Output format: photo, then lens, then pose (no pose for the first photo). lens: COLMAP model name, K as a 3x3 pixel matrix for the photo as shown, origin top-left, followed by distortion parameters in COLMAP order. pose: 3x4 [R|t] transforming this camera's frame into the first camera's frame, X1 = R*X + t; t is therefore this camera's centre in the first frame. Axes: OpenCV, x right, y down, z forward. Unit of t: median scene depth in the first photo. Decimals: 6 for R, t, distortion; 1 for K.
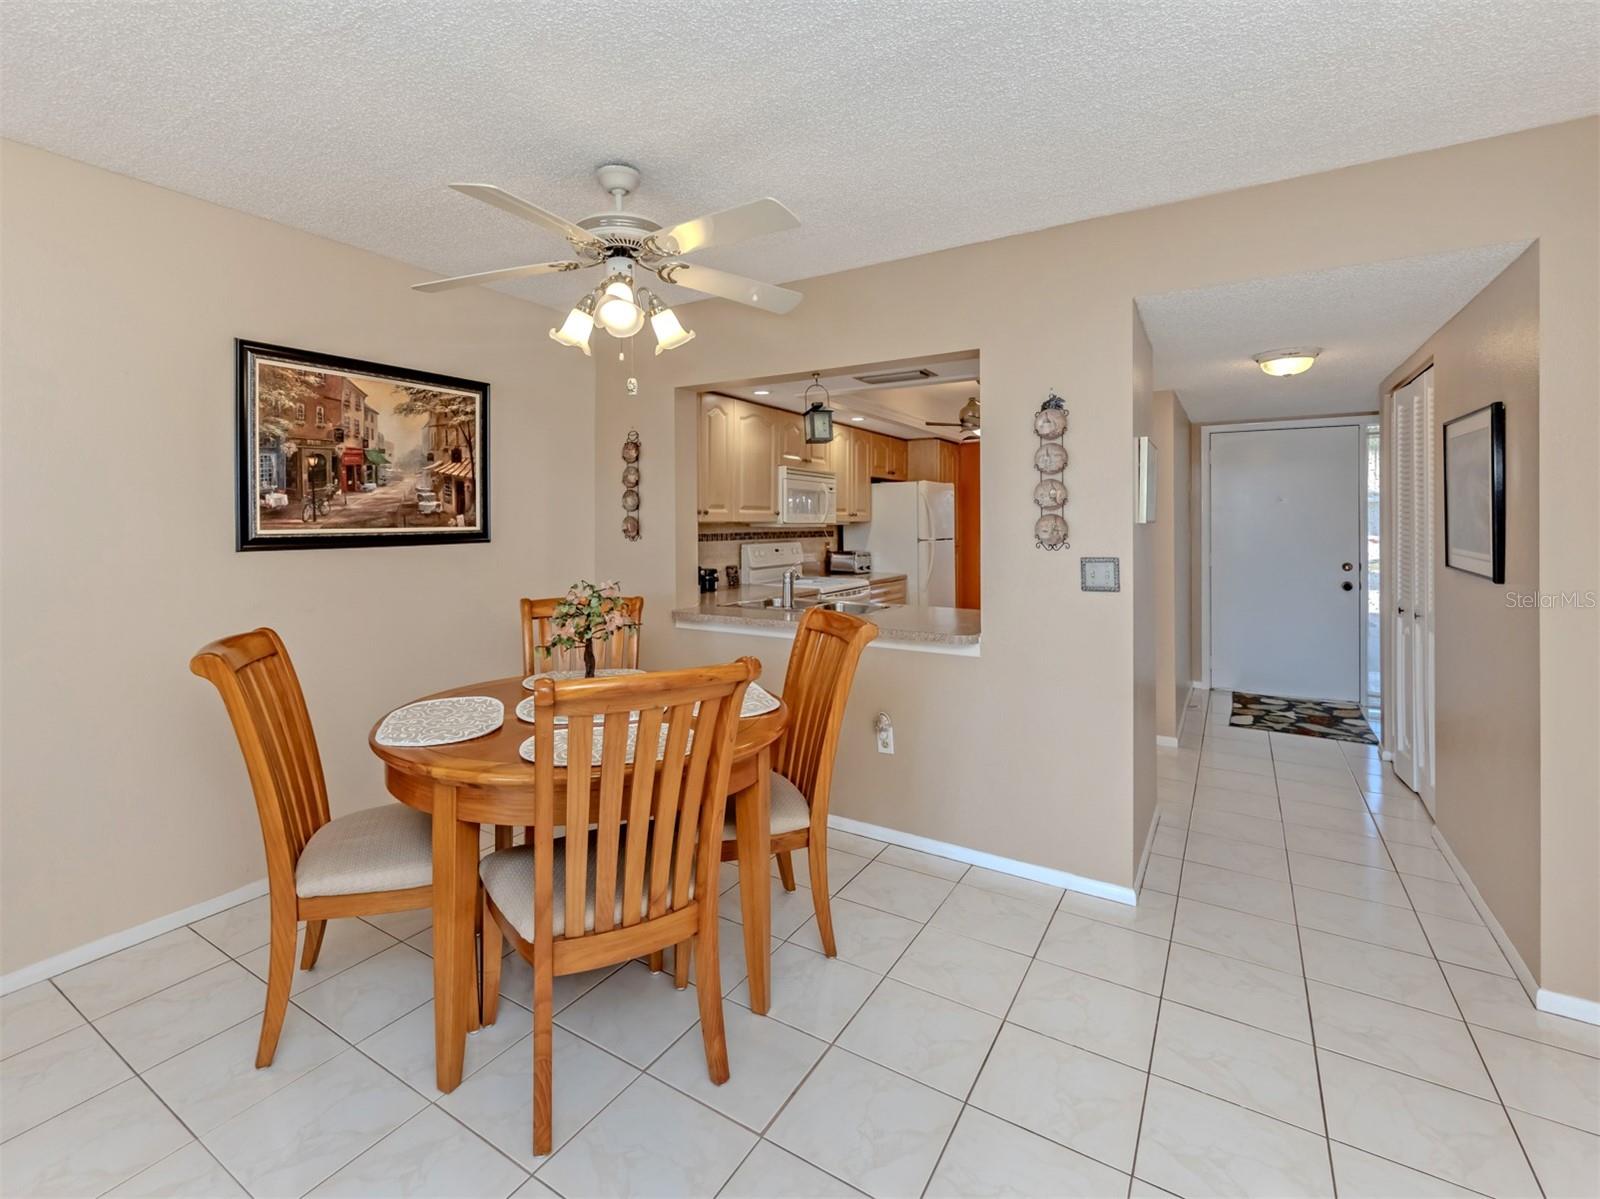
lens RADIAL K [[718.3, 0, 757.0], [0, 718.3, 521.3], [0, 0, 1]] dist [0.005657, -0.000695]
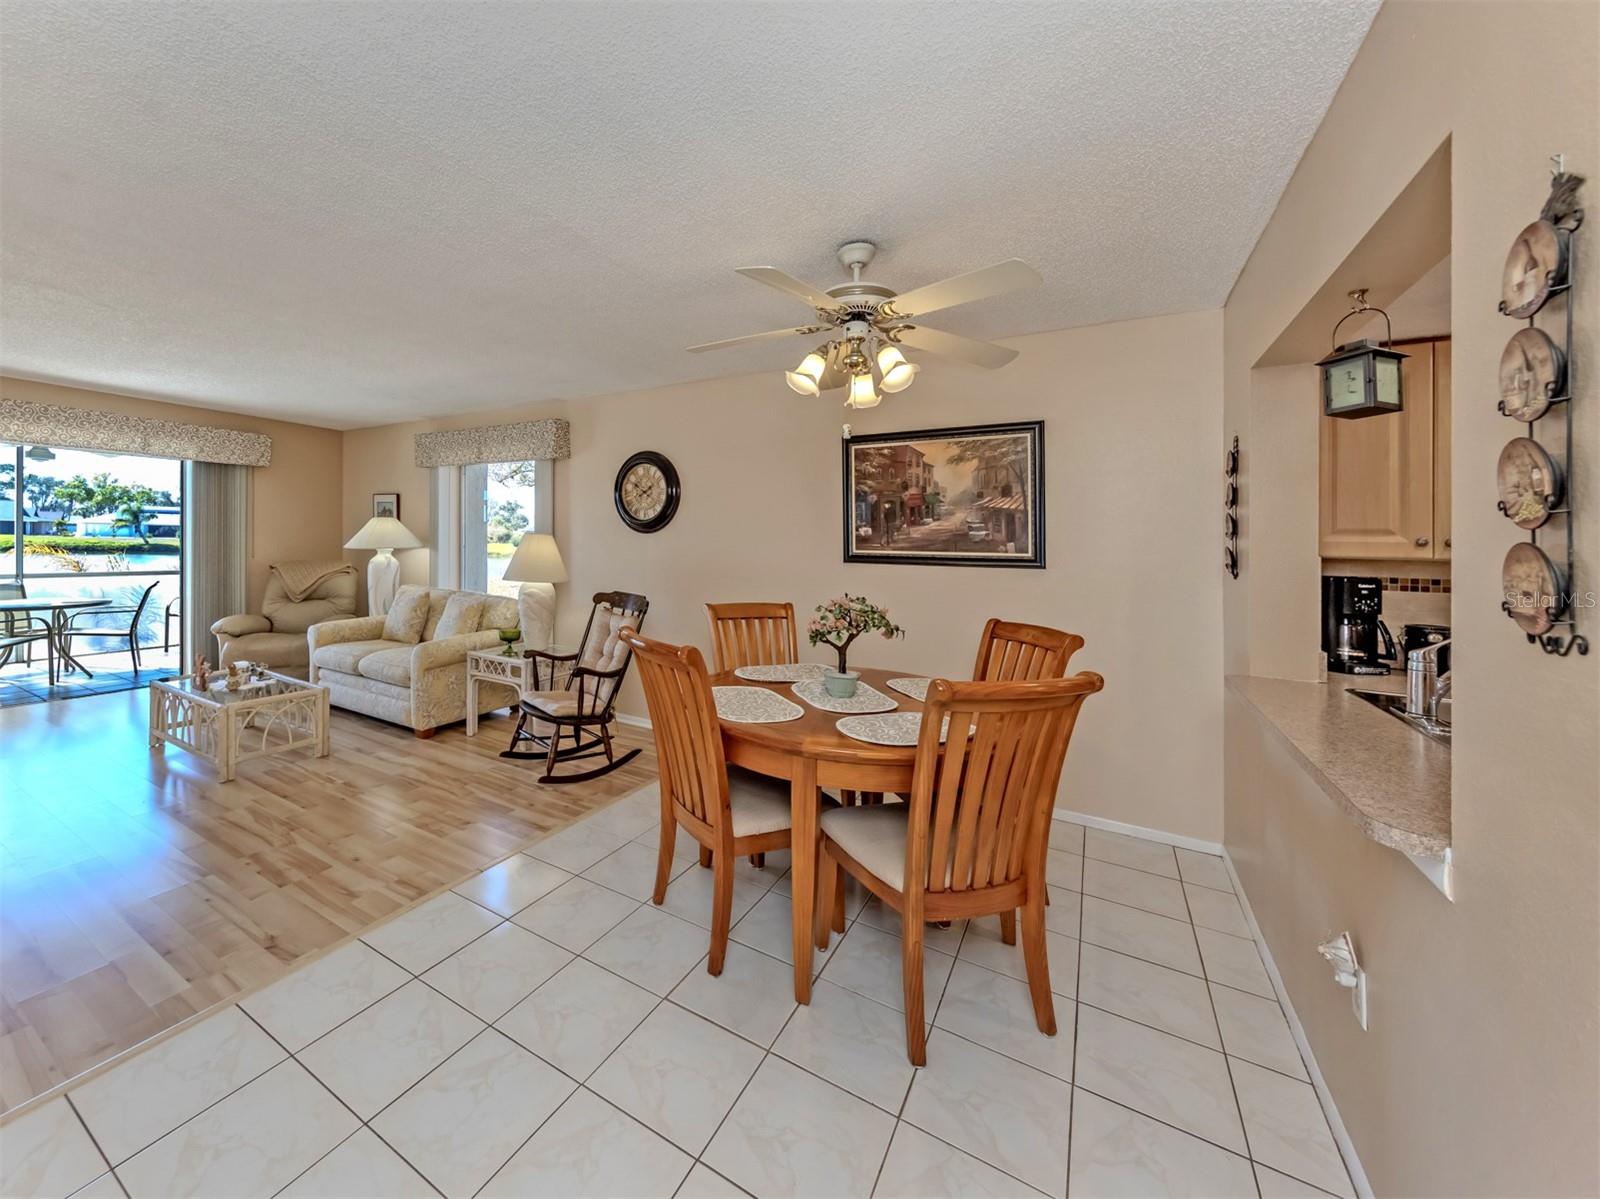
lens RADIAL K [[611.3, 0, 701.5], [0, 611.3, 538.1], [0, 0, 1]] dist [0.008283, -0.000632]
pose [[0.027188, -0.003190, -0.999625, 0.579649], [-0.021622, 0.999759, -0.003778, -0.001843], [0.999396, 0.021716, 0.027112, 0.513870]]
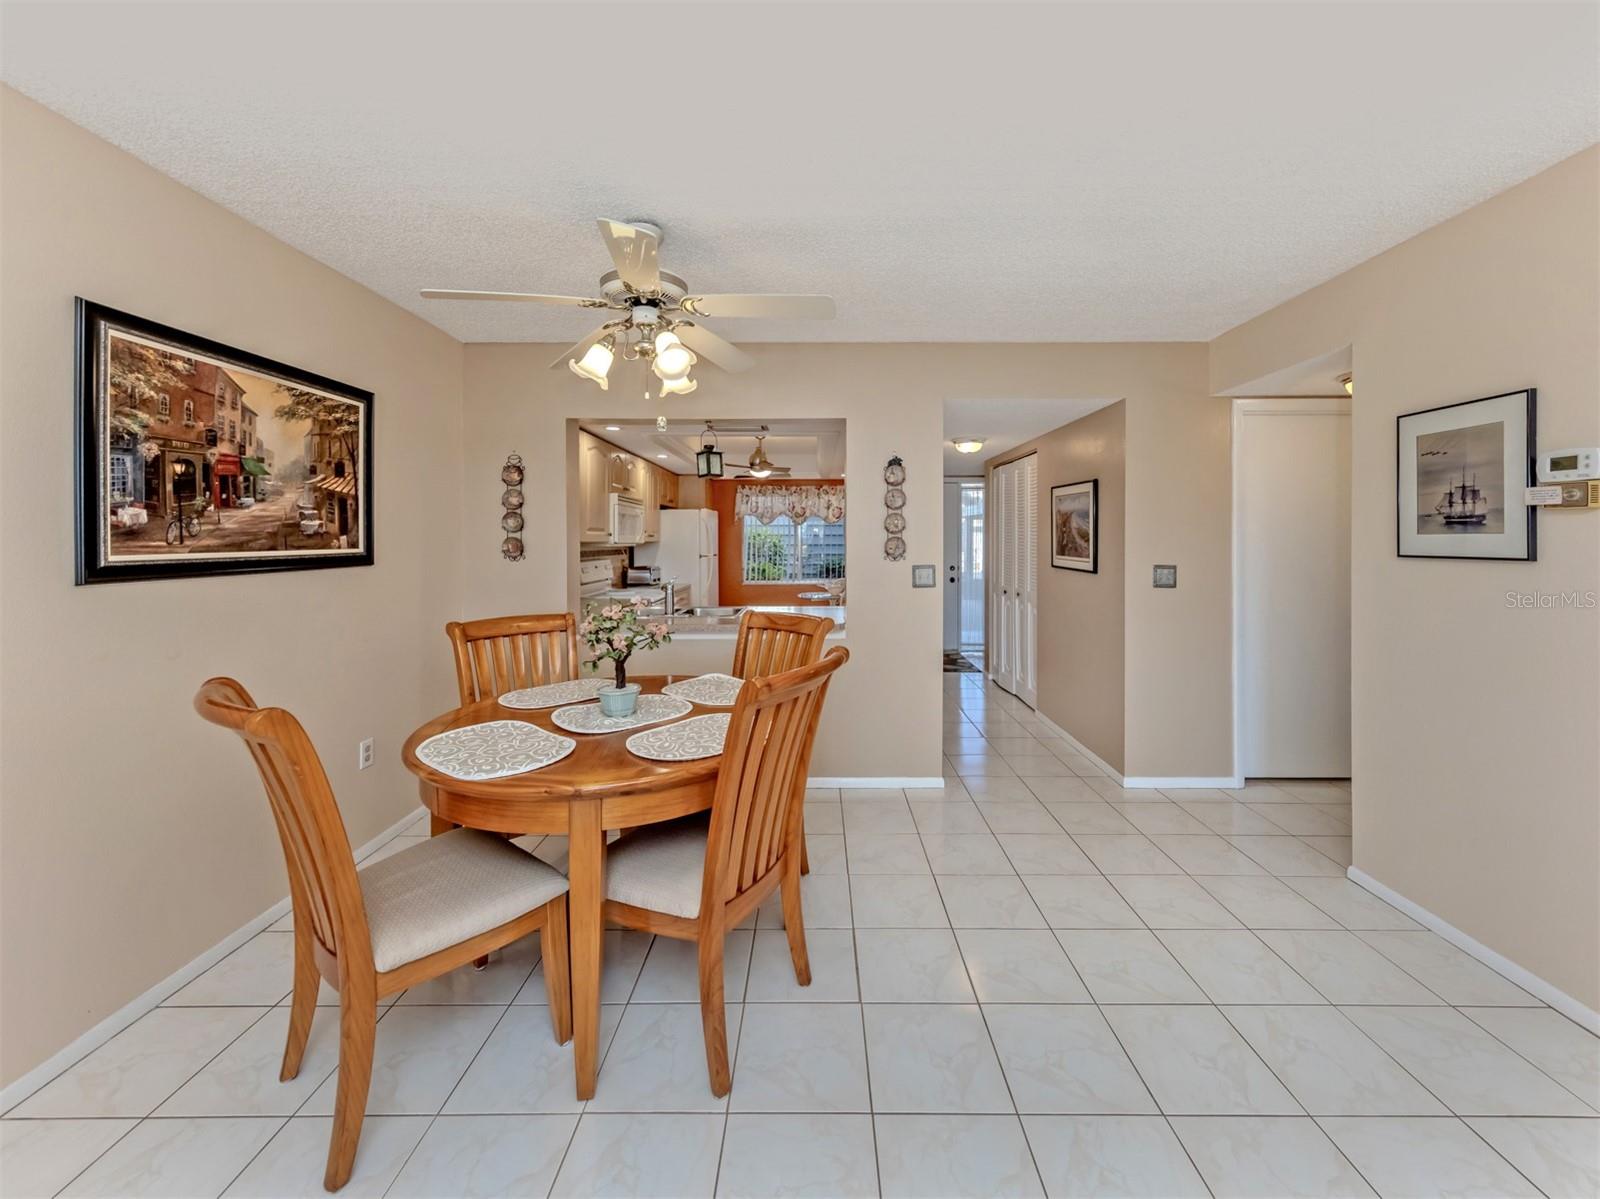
lens RADIAL K [[592.8, 0, 807.2], [0, 592.8, 542.1], [0, 0, 1]] dist [0.009888, -0.002007]
pose [[0.843352, -0.002682, 0.537355, -0.344160], [0.000937, 0.999993, 0.003520, -0.003099], [-0.537361, -0.002465, 0.843349, 0.062692]]
